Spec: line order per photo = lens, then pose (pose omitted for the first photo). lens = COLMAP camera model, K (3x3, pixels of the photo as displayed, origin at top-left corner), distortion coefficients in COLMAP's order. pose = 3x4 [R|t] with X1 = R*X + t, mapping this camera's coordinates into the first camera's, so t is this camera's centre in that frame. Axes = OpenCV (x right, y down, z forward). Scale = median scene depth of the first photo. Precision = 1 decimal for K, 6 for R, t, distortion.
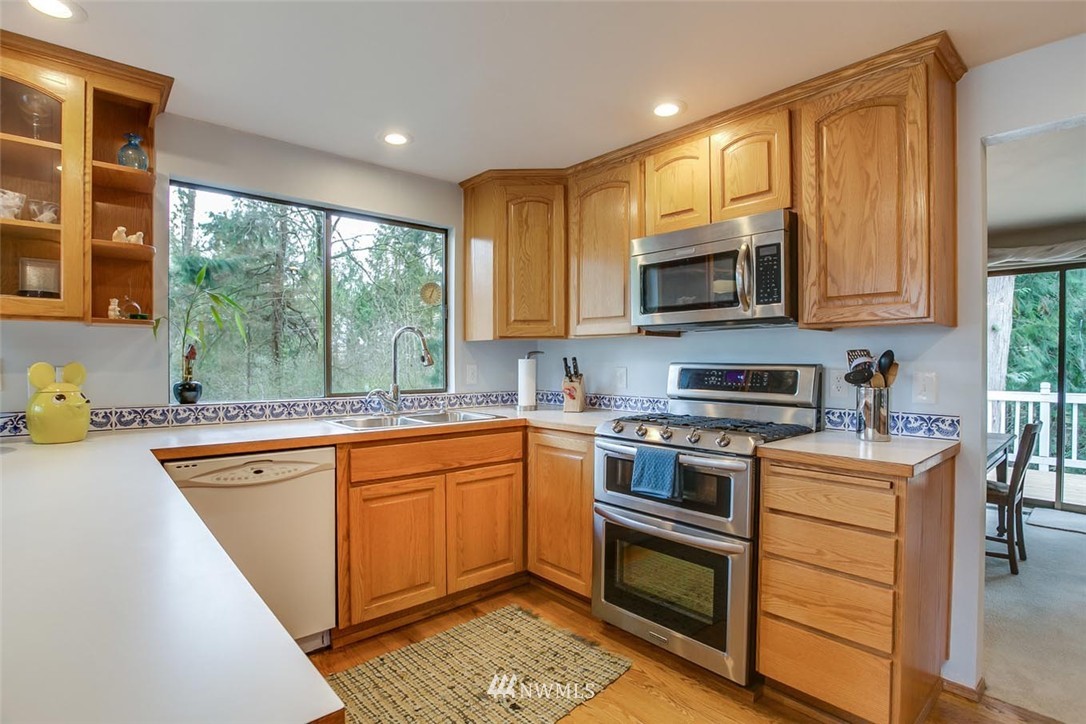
lens RADIAL K [[536.5, 0, 543.0], [0, 536.5, 362.0], [0, 0, 1]] dist [-0.034415, 0.000018]
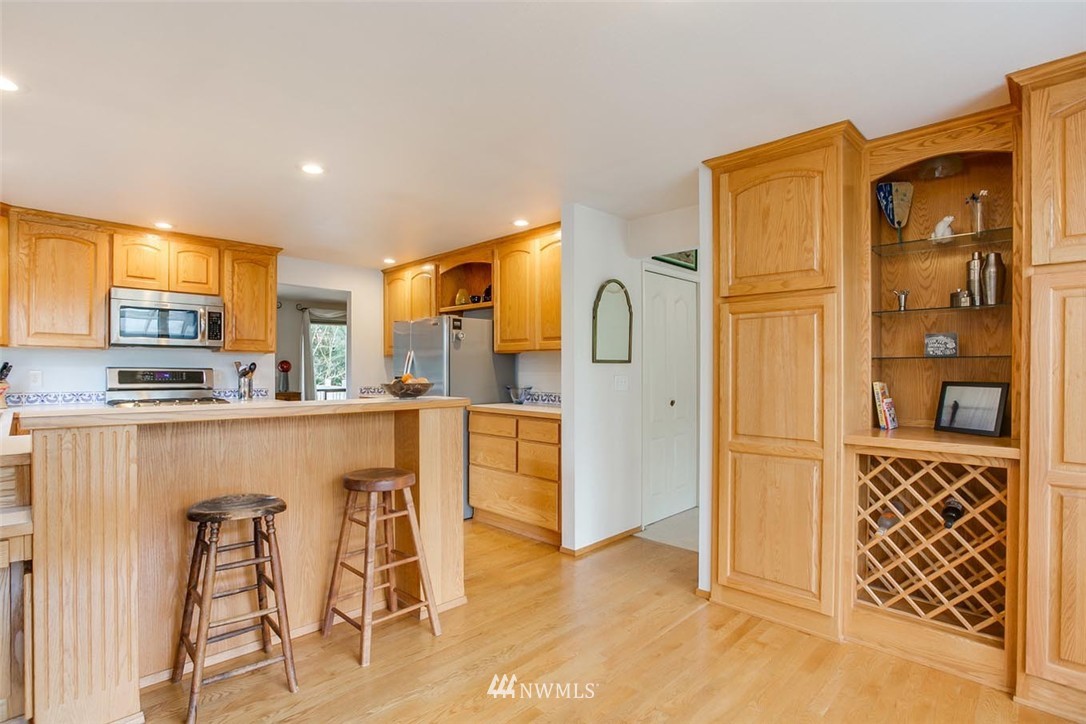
lens RADIAL K [[536.5, 0, 543.0], [0, 536.5, 362.0], [0, 0, 1]] dist [-0.034415, 0.000018]
pose [[-0.058060, 0.020594, 0.998101, -1.787212], [0.006927, 0.999771, -0.020225, 0.033604], [-0.998289, 0.005740, -0.058190, -0.191754]]
